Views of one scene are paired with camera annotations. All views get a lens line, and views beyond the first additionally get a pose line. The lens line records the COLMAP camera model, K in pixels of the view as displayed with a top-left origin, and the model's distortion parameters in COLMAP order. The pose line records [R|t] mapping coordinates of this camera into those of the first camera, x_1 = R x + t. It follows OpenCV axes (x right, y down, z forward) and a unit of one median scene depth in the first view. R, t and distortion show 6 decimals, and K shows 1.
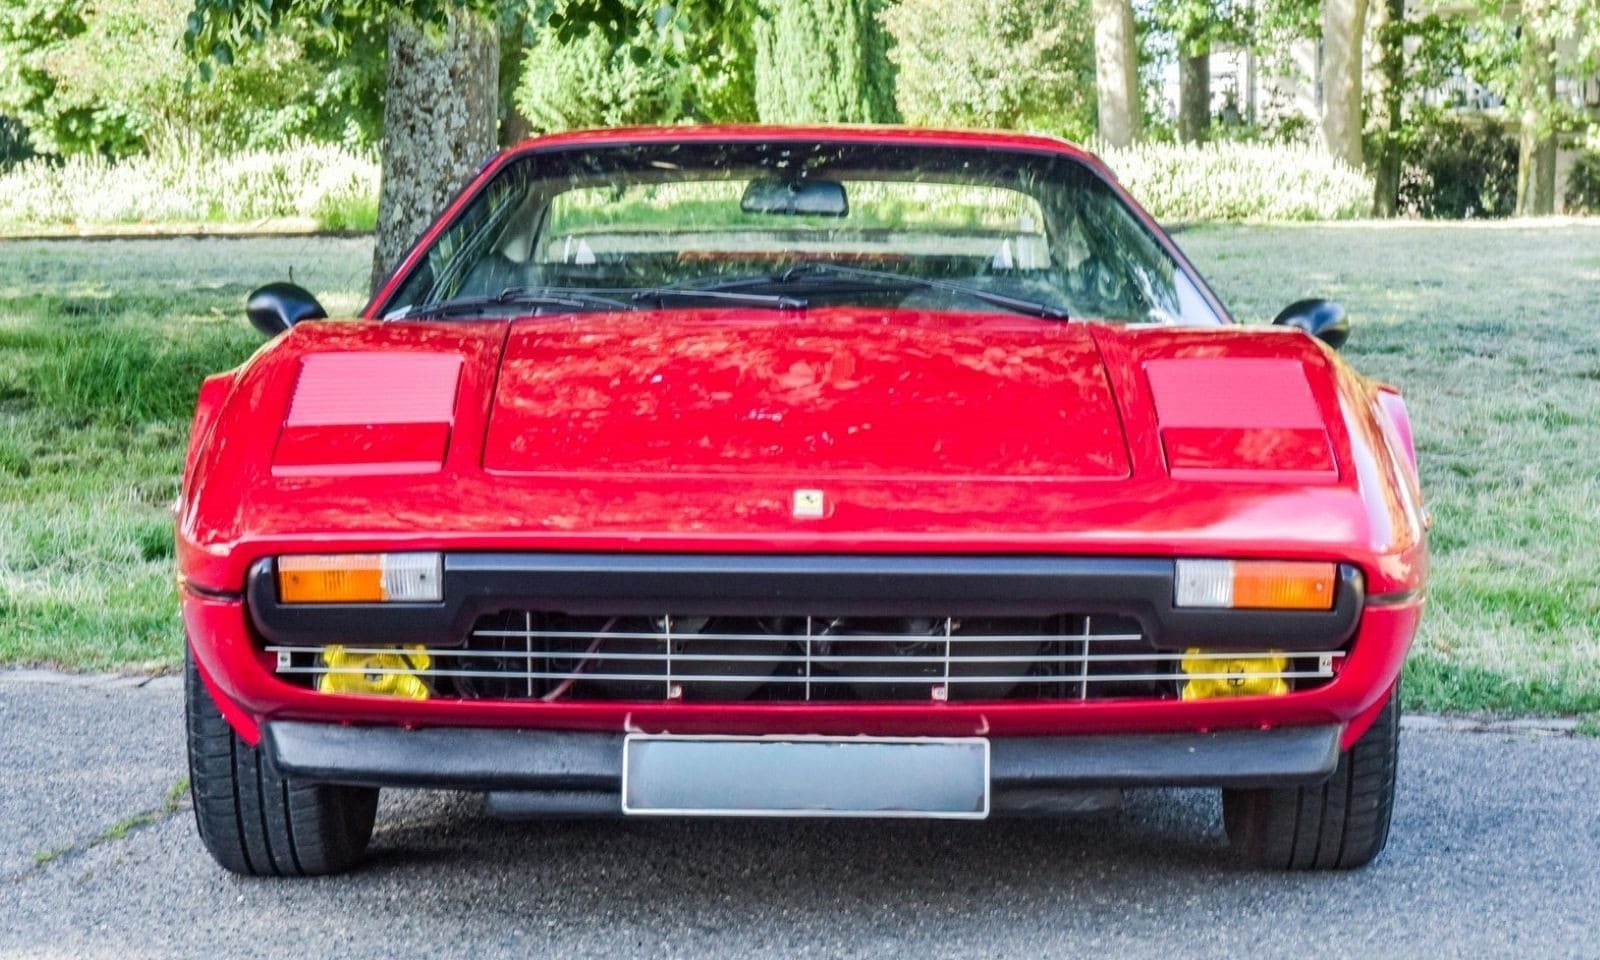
lens RADIAL K [[4805.4, 0, 950.1], [0, 4805.4, 423.0], [0, 0, 1]] dist [0.069718, 2.292519]
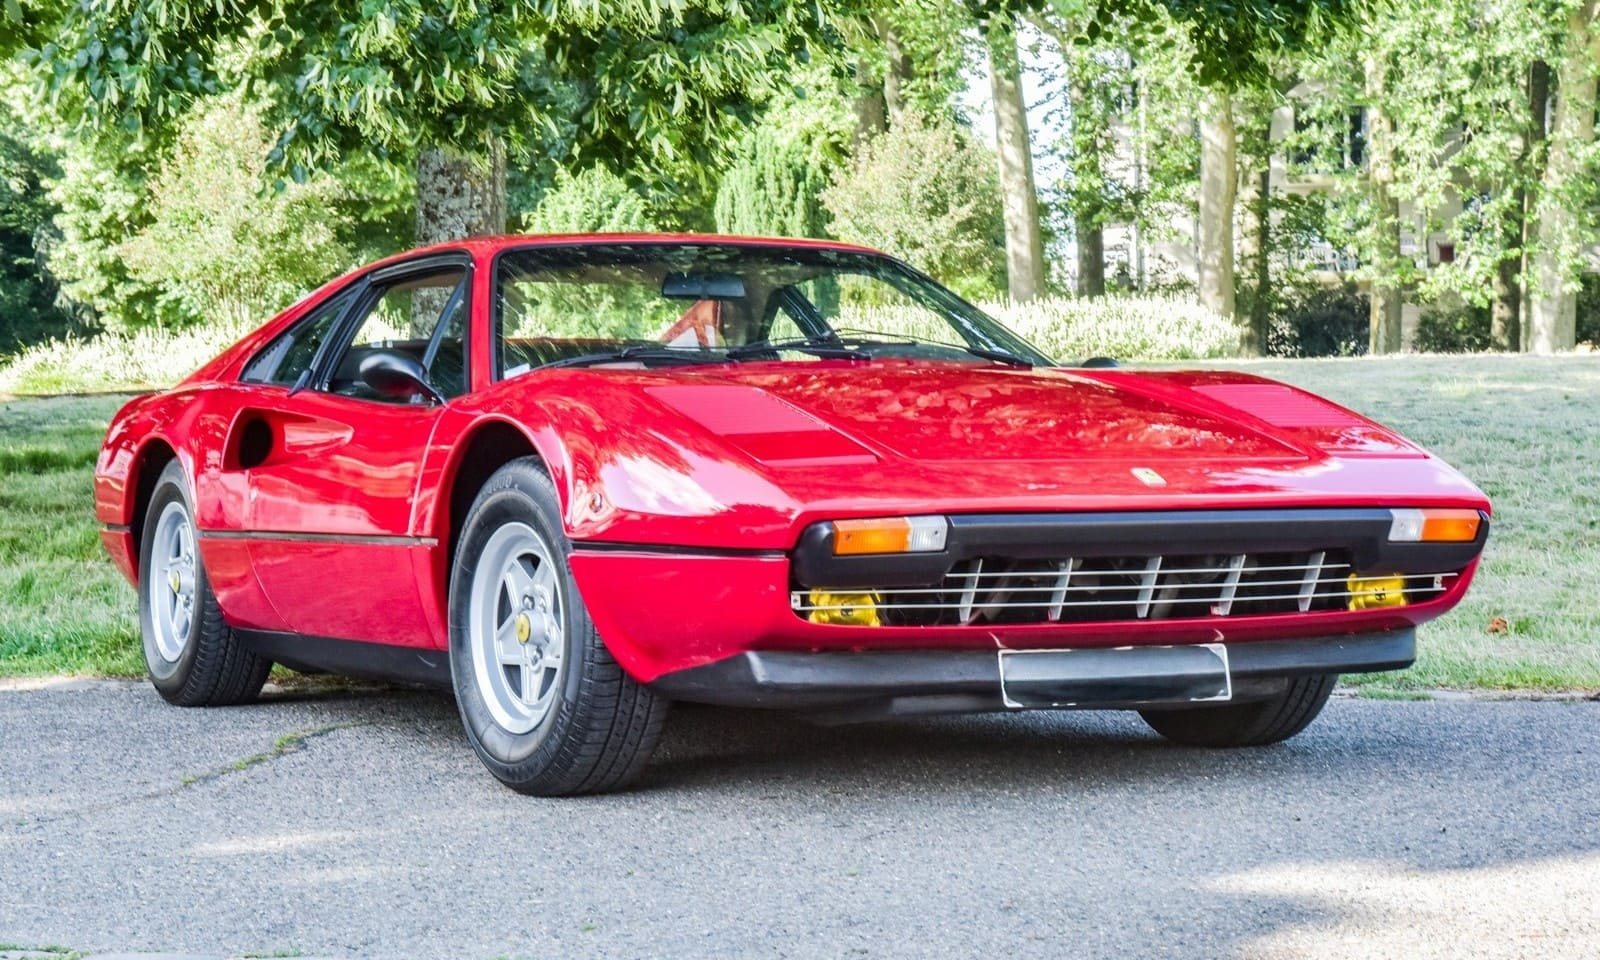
lens RADIAL K [[4569.4, 0, 800.0], [0, 4569.4, 480.0], [0, 0, 1]] dist [0.116017, 1.192126]
pose [[0.999549, -0.018672, -0.023515, 0.005882], [0.017817, 0.999190, -0.036084, 0.025822], [0.024170, 0.035649, 0.999072, -0.121834]]
